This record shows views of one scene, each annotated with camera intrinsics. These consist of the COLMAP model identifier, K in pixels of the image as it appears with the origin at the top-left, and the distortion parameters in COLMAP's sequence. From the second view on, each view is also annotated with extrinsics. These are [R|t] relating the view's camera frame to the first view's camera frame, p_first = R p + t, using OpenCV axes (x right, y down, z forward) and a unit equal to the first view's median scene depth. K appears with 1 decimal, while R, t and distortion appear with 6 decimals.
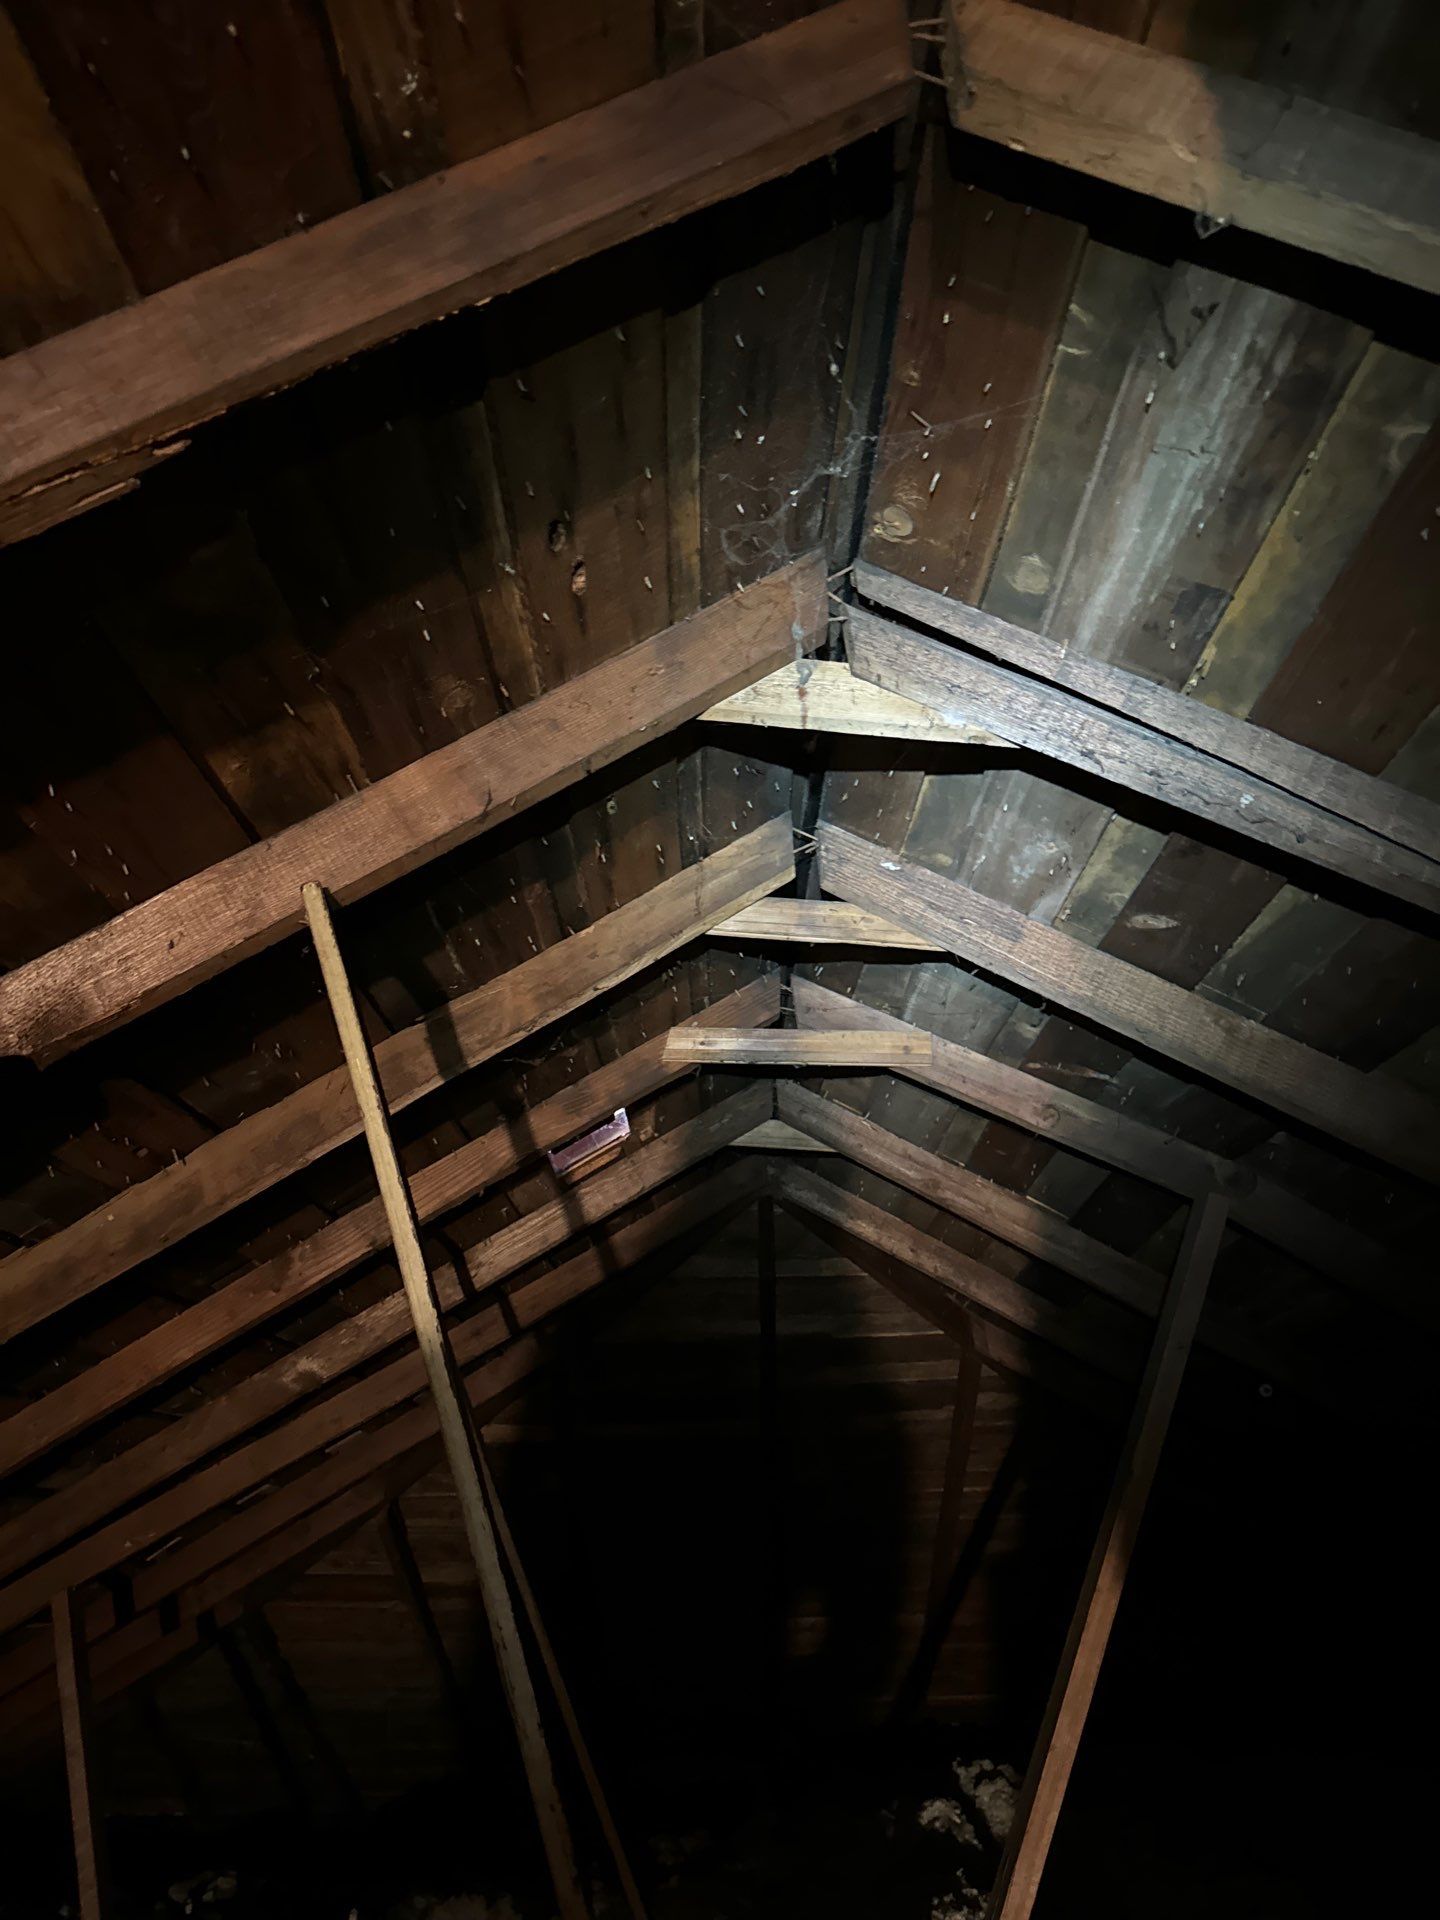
lens RADIAL K [[1367.3, 0, 702.7], [0, 1367.3, 956.0], [0, 0, 1]] dist [0.053423, -0.048844]
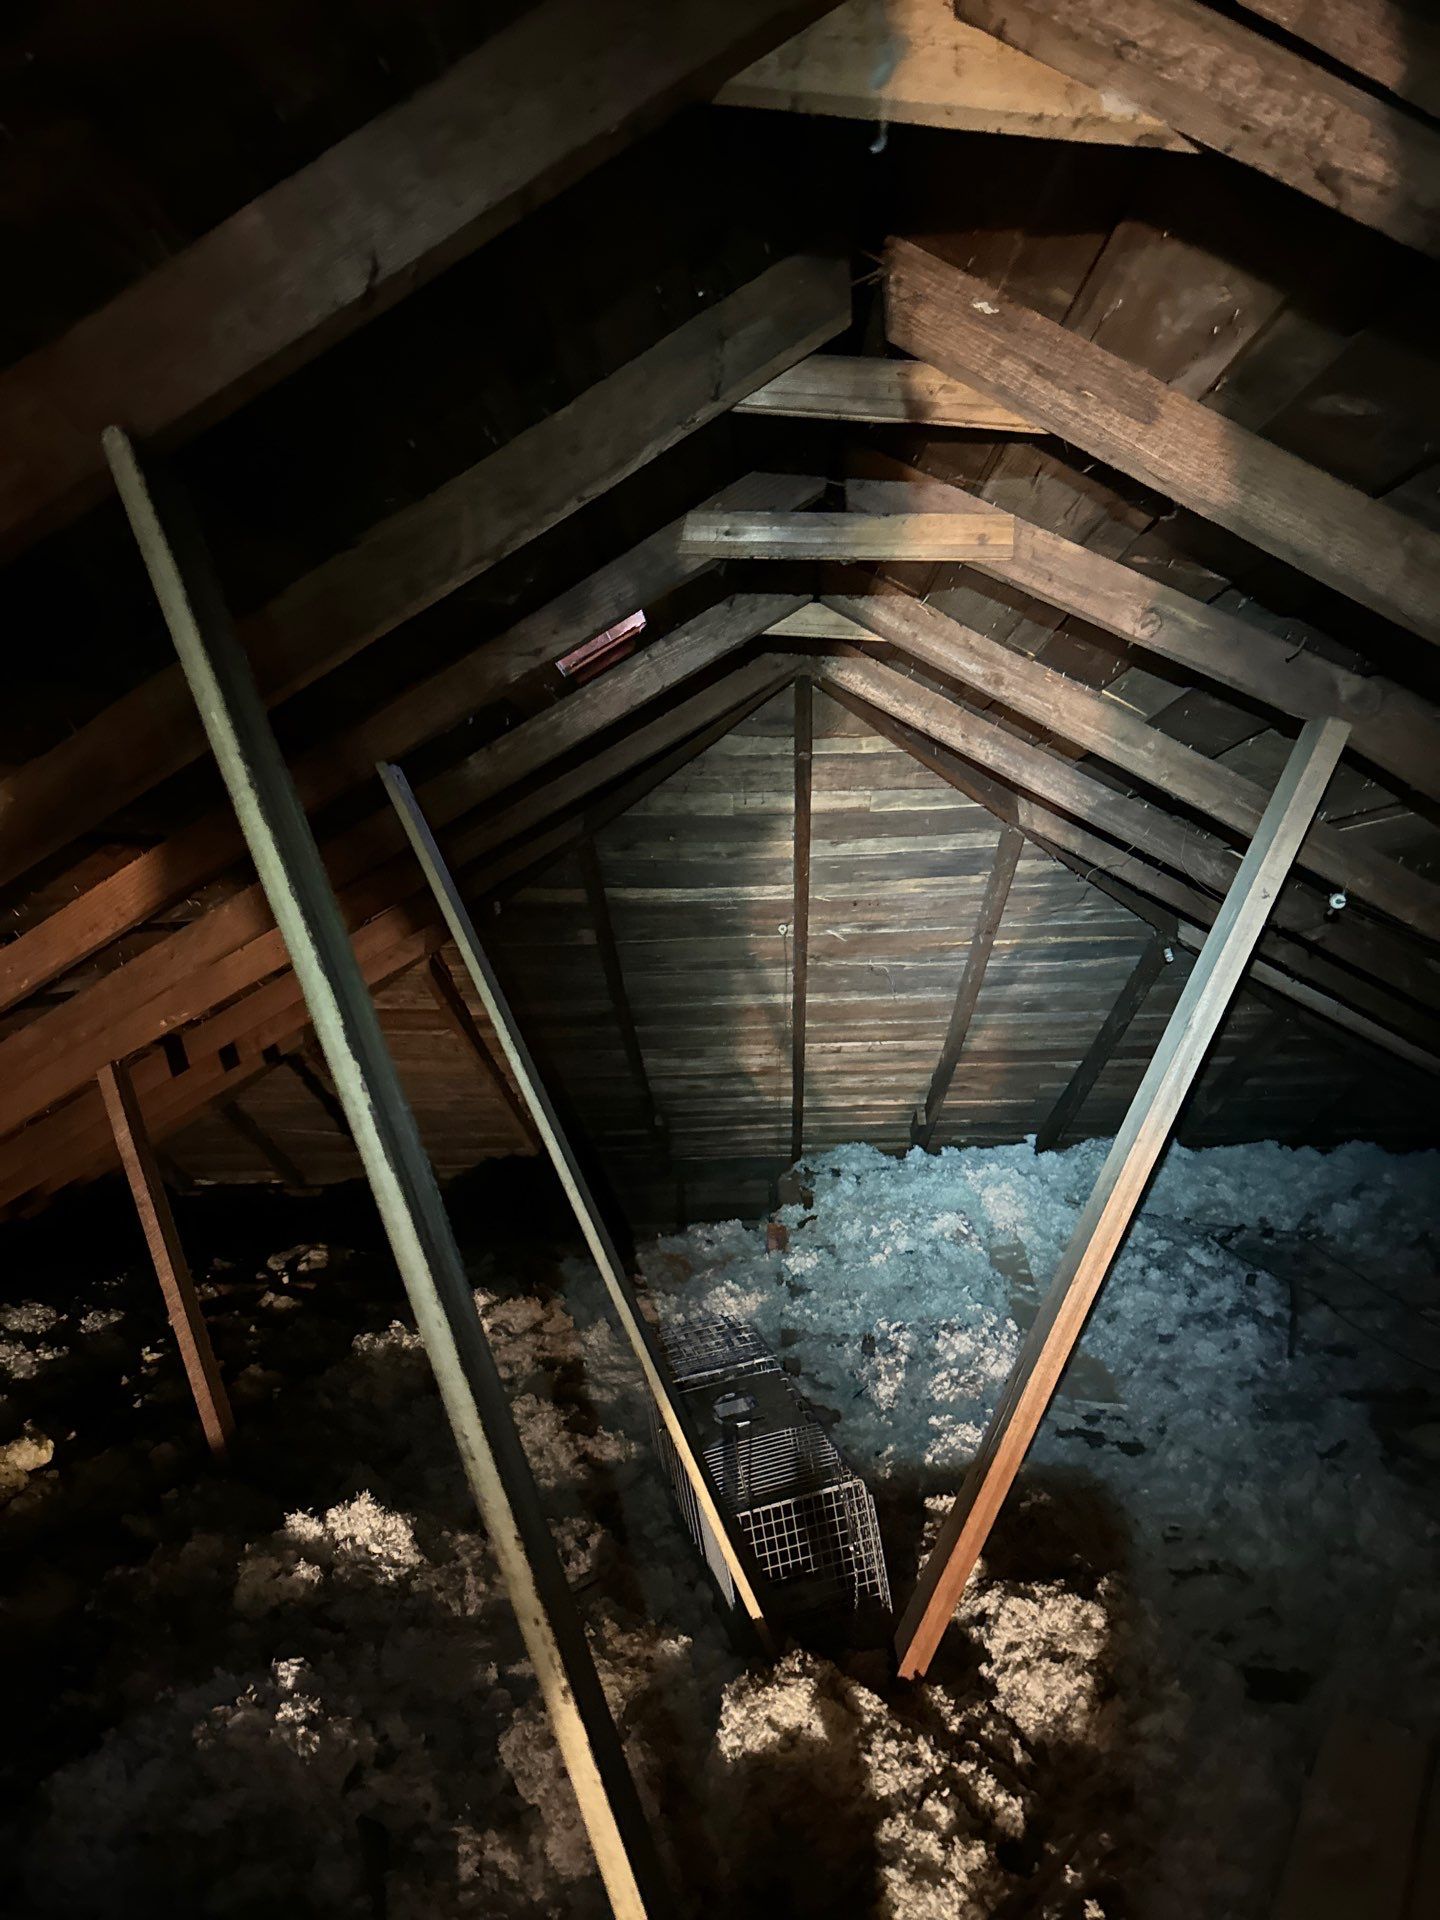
lens RADIAL K [[1373.9, 0, 712.5], [0, 1373.9, 984.2], [0, 0, 1]] dist [0.049495, -0.075878]
pose [[0.999792, 0.001949, -0.020311, 0.010068], [0.007150, 0.898843, 0.438213, -0.065710], [0.019111, -0.438267, 0.898642, 0.191974]]
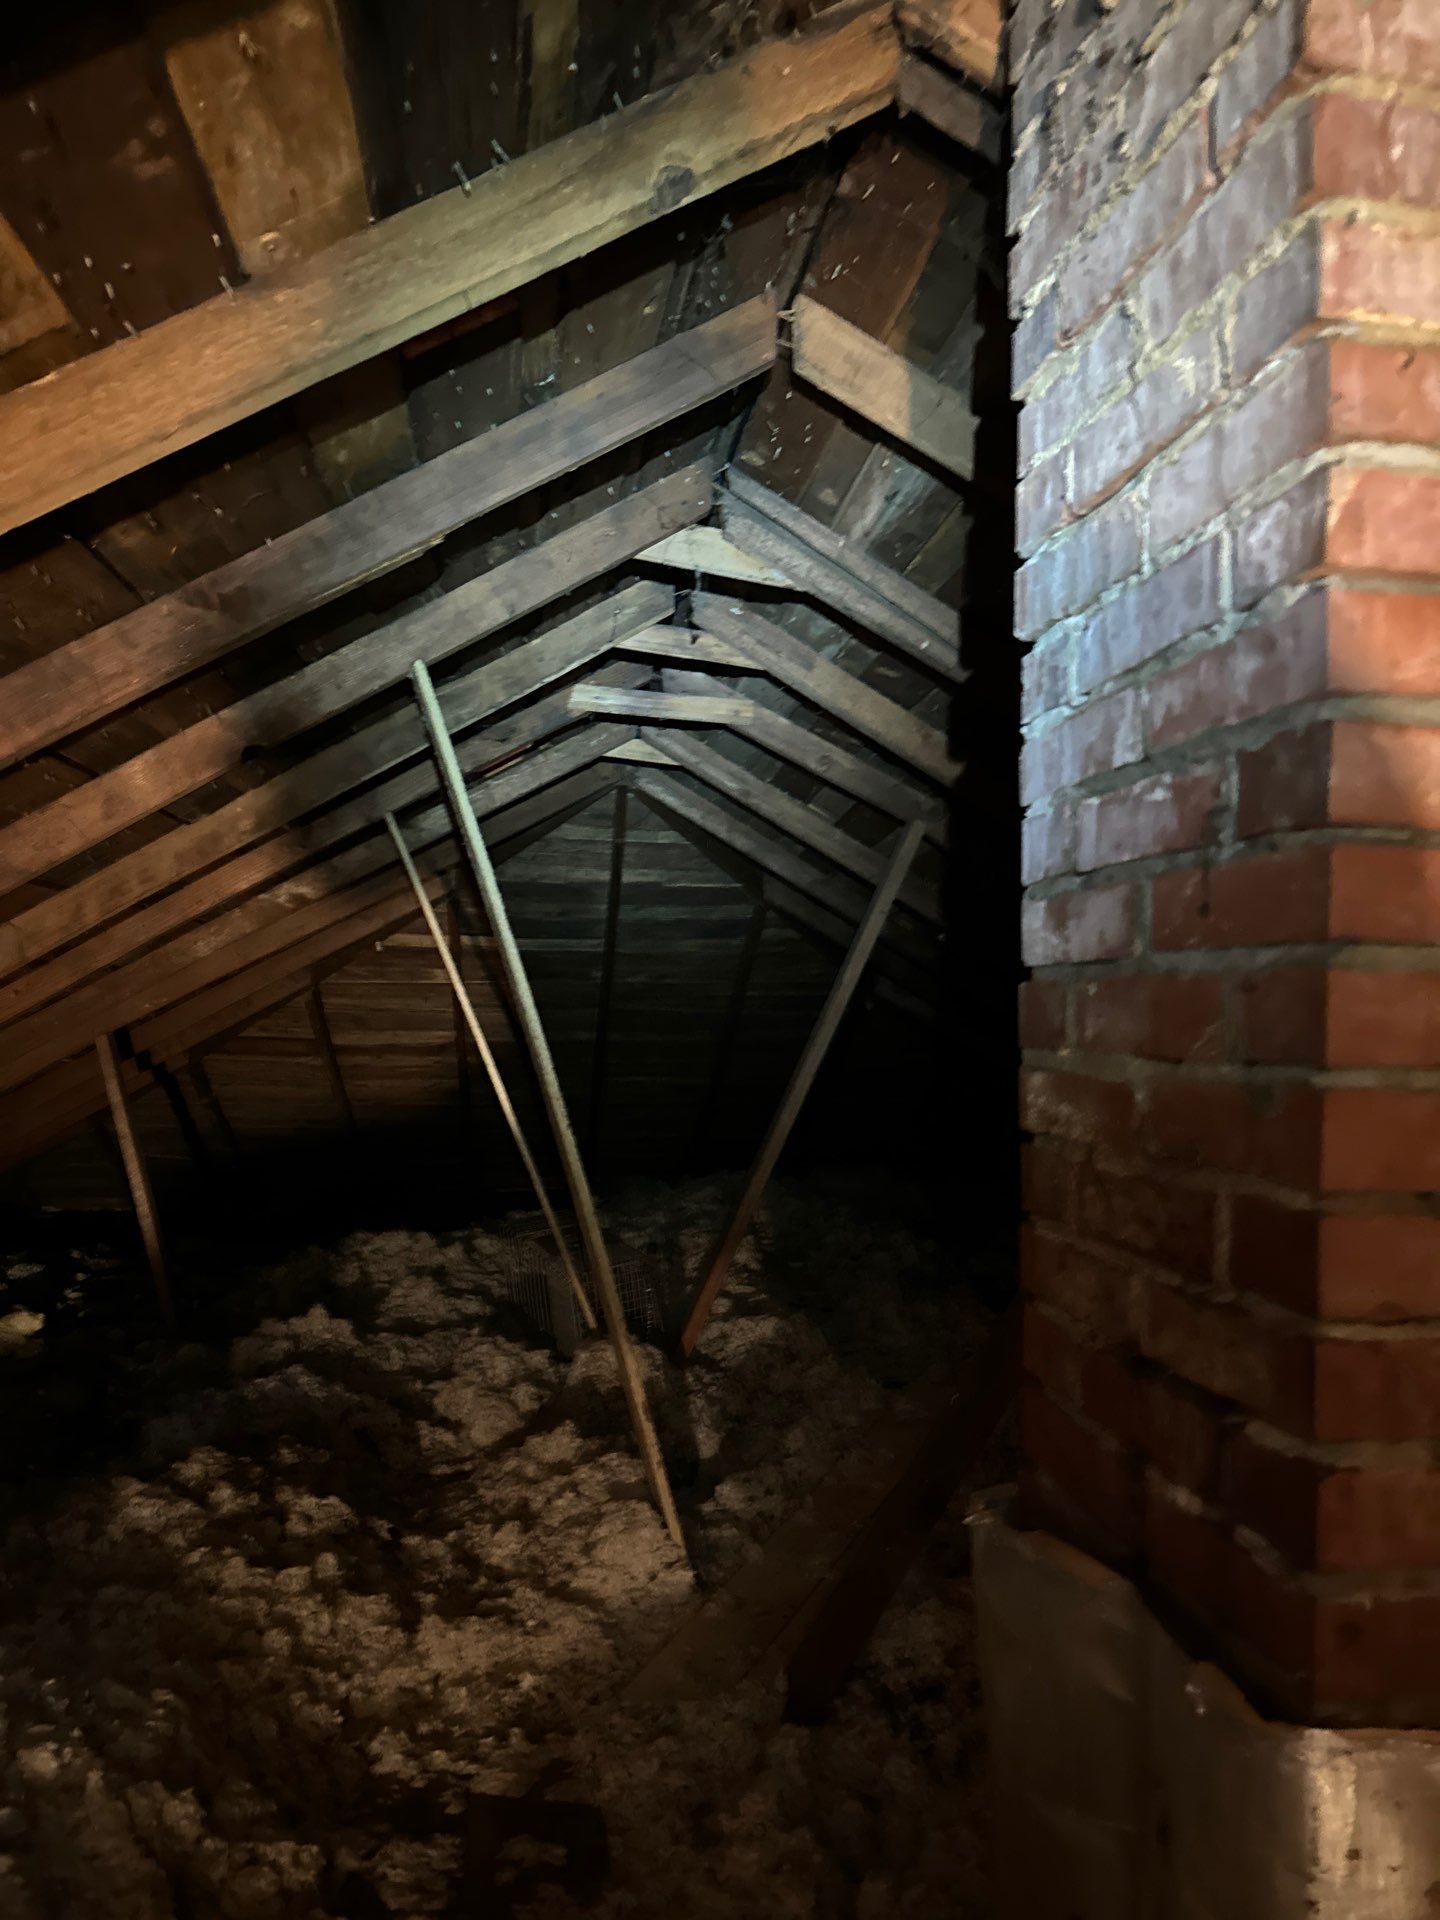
lens RADIAL K [[1367.3, 0, 702.7], [0, 1367.3, 956.0], [0, 0, 1]] dist [0.053423, -0.048844]
pose [[0.989997, 0.041142, 0.134958, -0.093104], [-0.083864, 0.940813, 0.328386, -0.206102], [-0.113460, -0.336419, 0.934853, -0.574838]]
